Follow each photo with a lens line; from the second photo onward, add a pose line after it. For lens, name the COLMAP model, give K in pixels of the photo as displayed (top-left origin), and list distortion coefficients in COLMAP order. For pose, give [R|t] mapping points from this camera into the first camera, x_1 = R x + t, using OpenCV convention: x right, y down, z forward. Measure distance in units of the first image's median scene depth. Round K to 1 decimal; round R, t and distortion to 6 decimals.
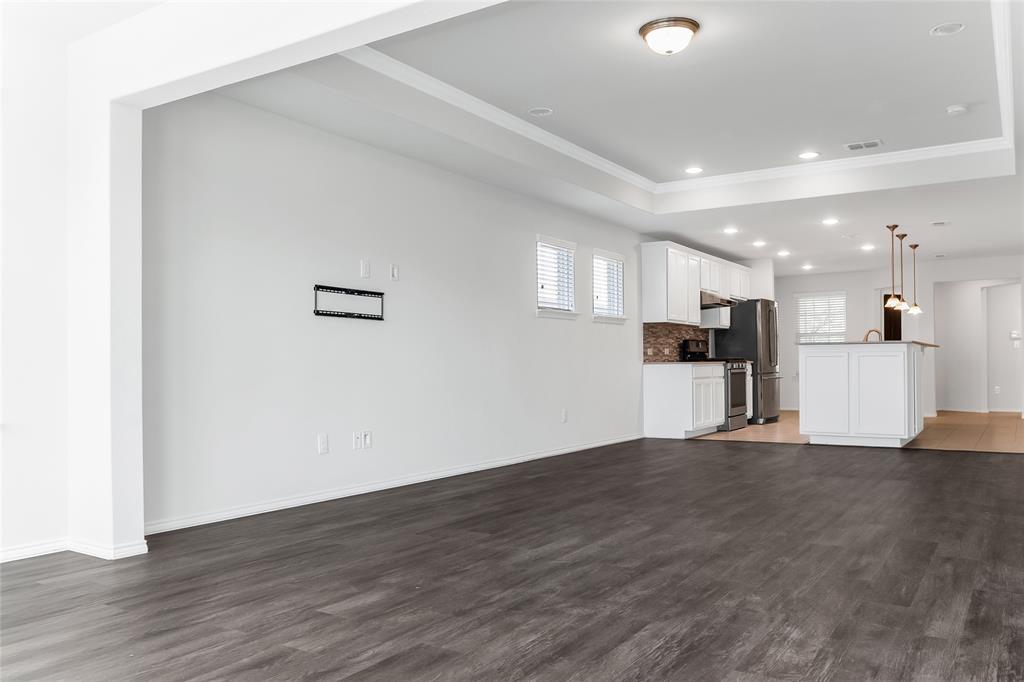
lens RADIAL K [[800.9, 0, 528.8], [0, 800.9, 362.6], [0, 0, 1]] dist [-0.032999, -0.000698]
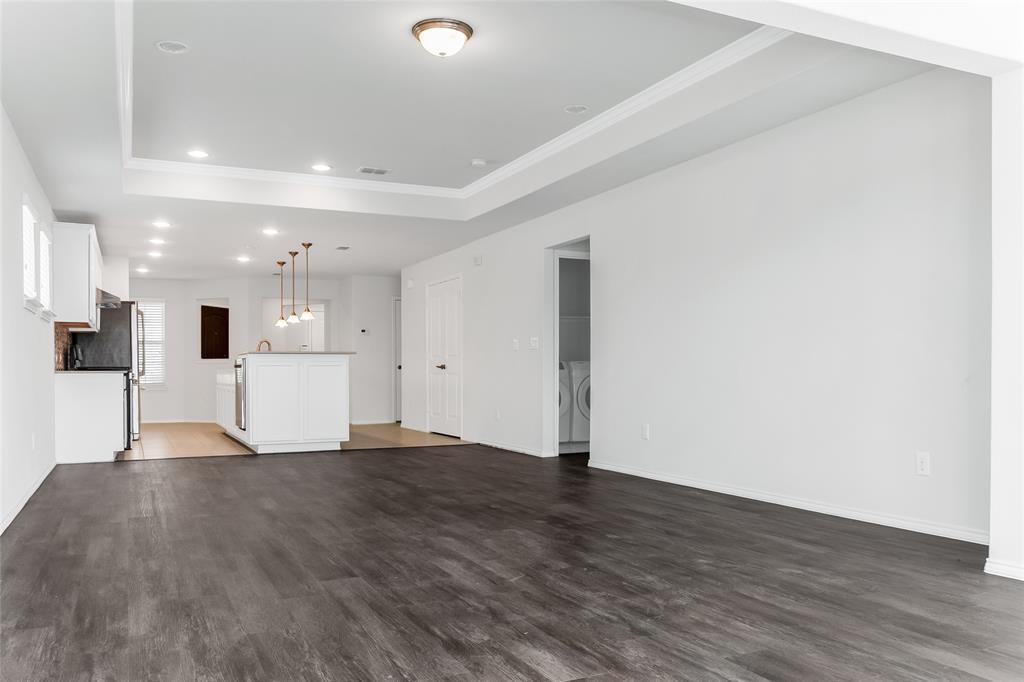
lens RADIAL K [[800.9, 0, 519.6], [0, 800.9, 364.5], [0, 0, 1]] dist [-0.032999, -0.000698]
pose [[0.523721, 0.013001, 0.851791, -0.378824], [-0.001663, 0.999897, -0.014240, 0.005405], [-0.851888, 0.006041, 0.523689, 0.249468]]
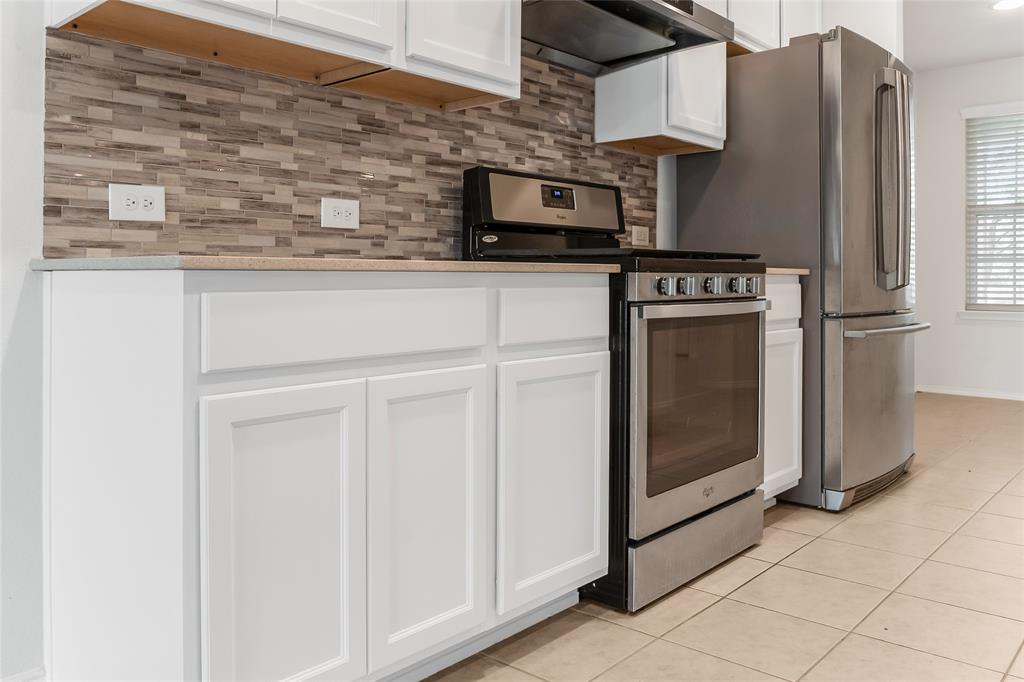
lens RADIAL K [[800.9, 0, 502.6], [0, 800.9, 273.6], [0, 0, 1]] dist [-0.032999, -0.000698]
pose [[0.984167, 0.013646, -0.176720, 0.353766], [-0.013685, 0.999906, 0.000998, 0.001772], [0.176717, 0.001436, 0.984261, 1.121569]]
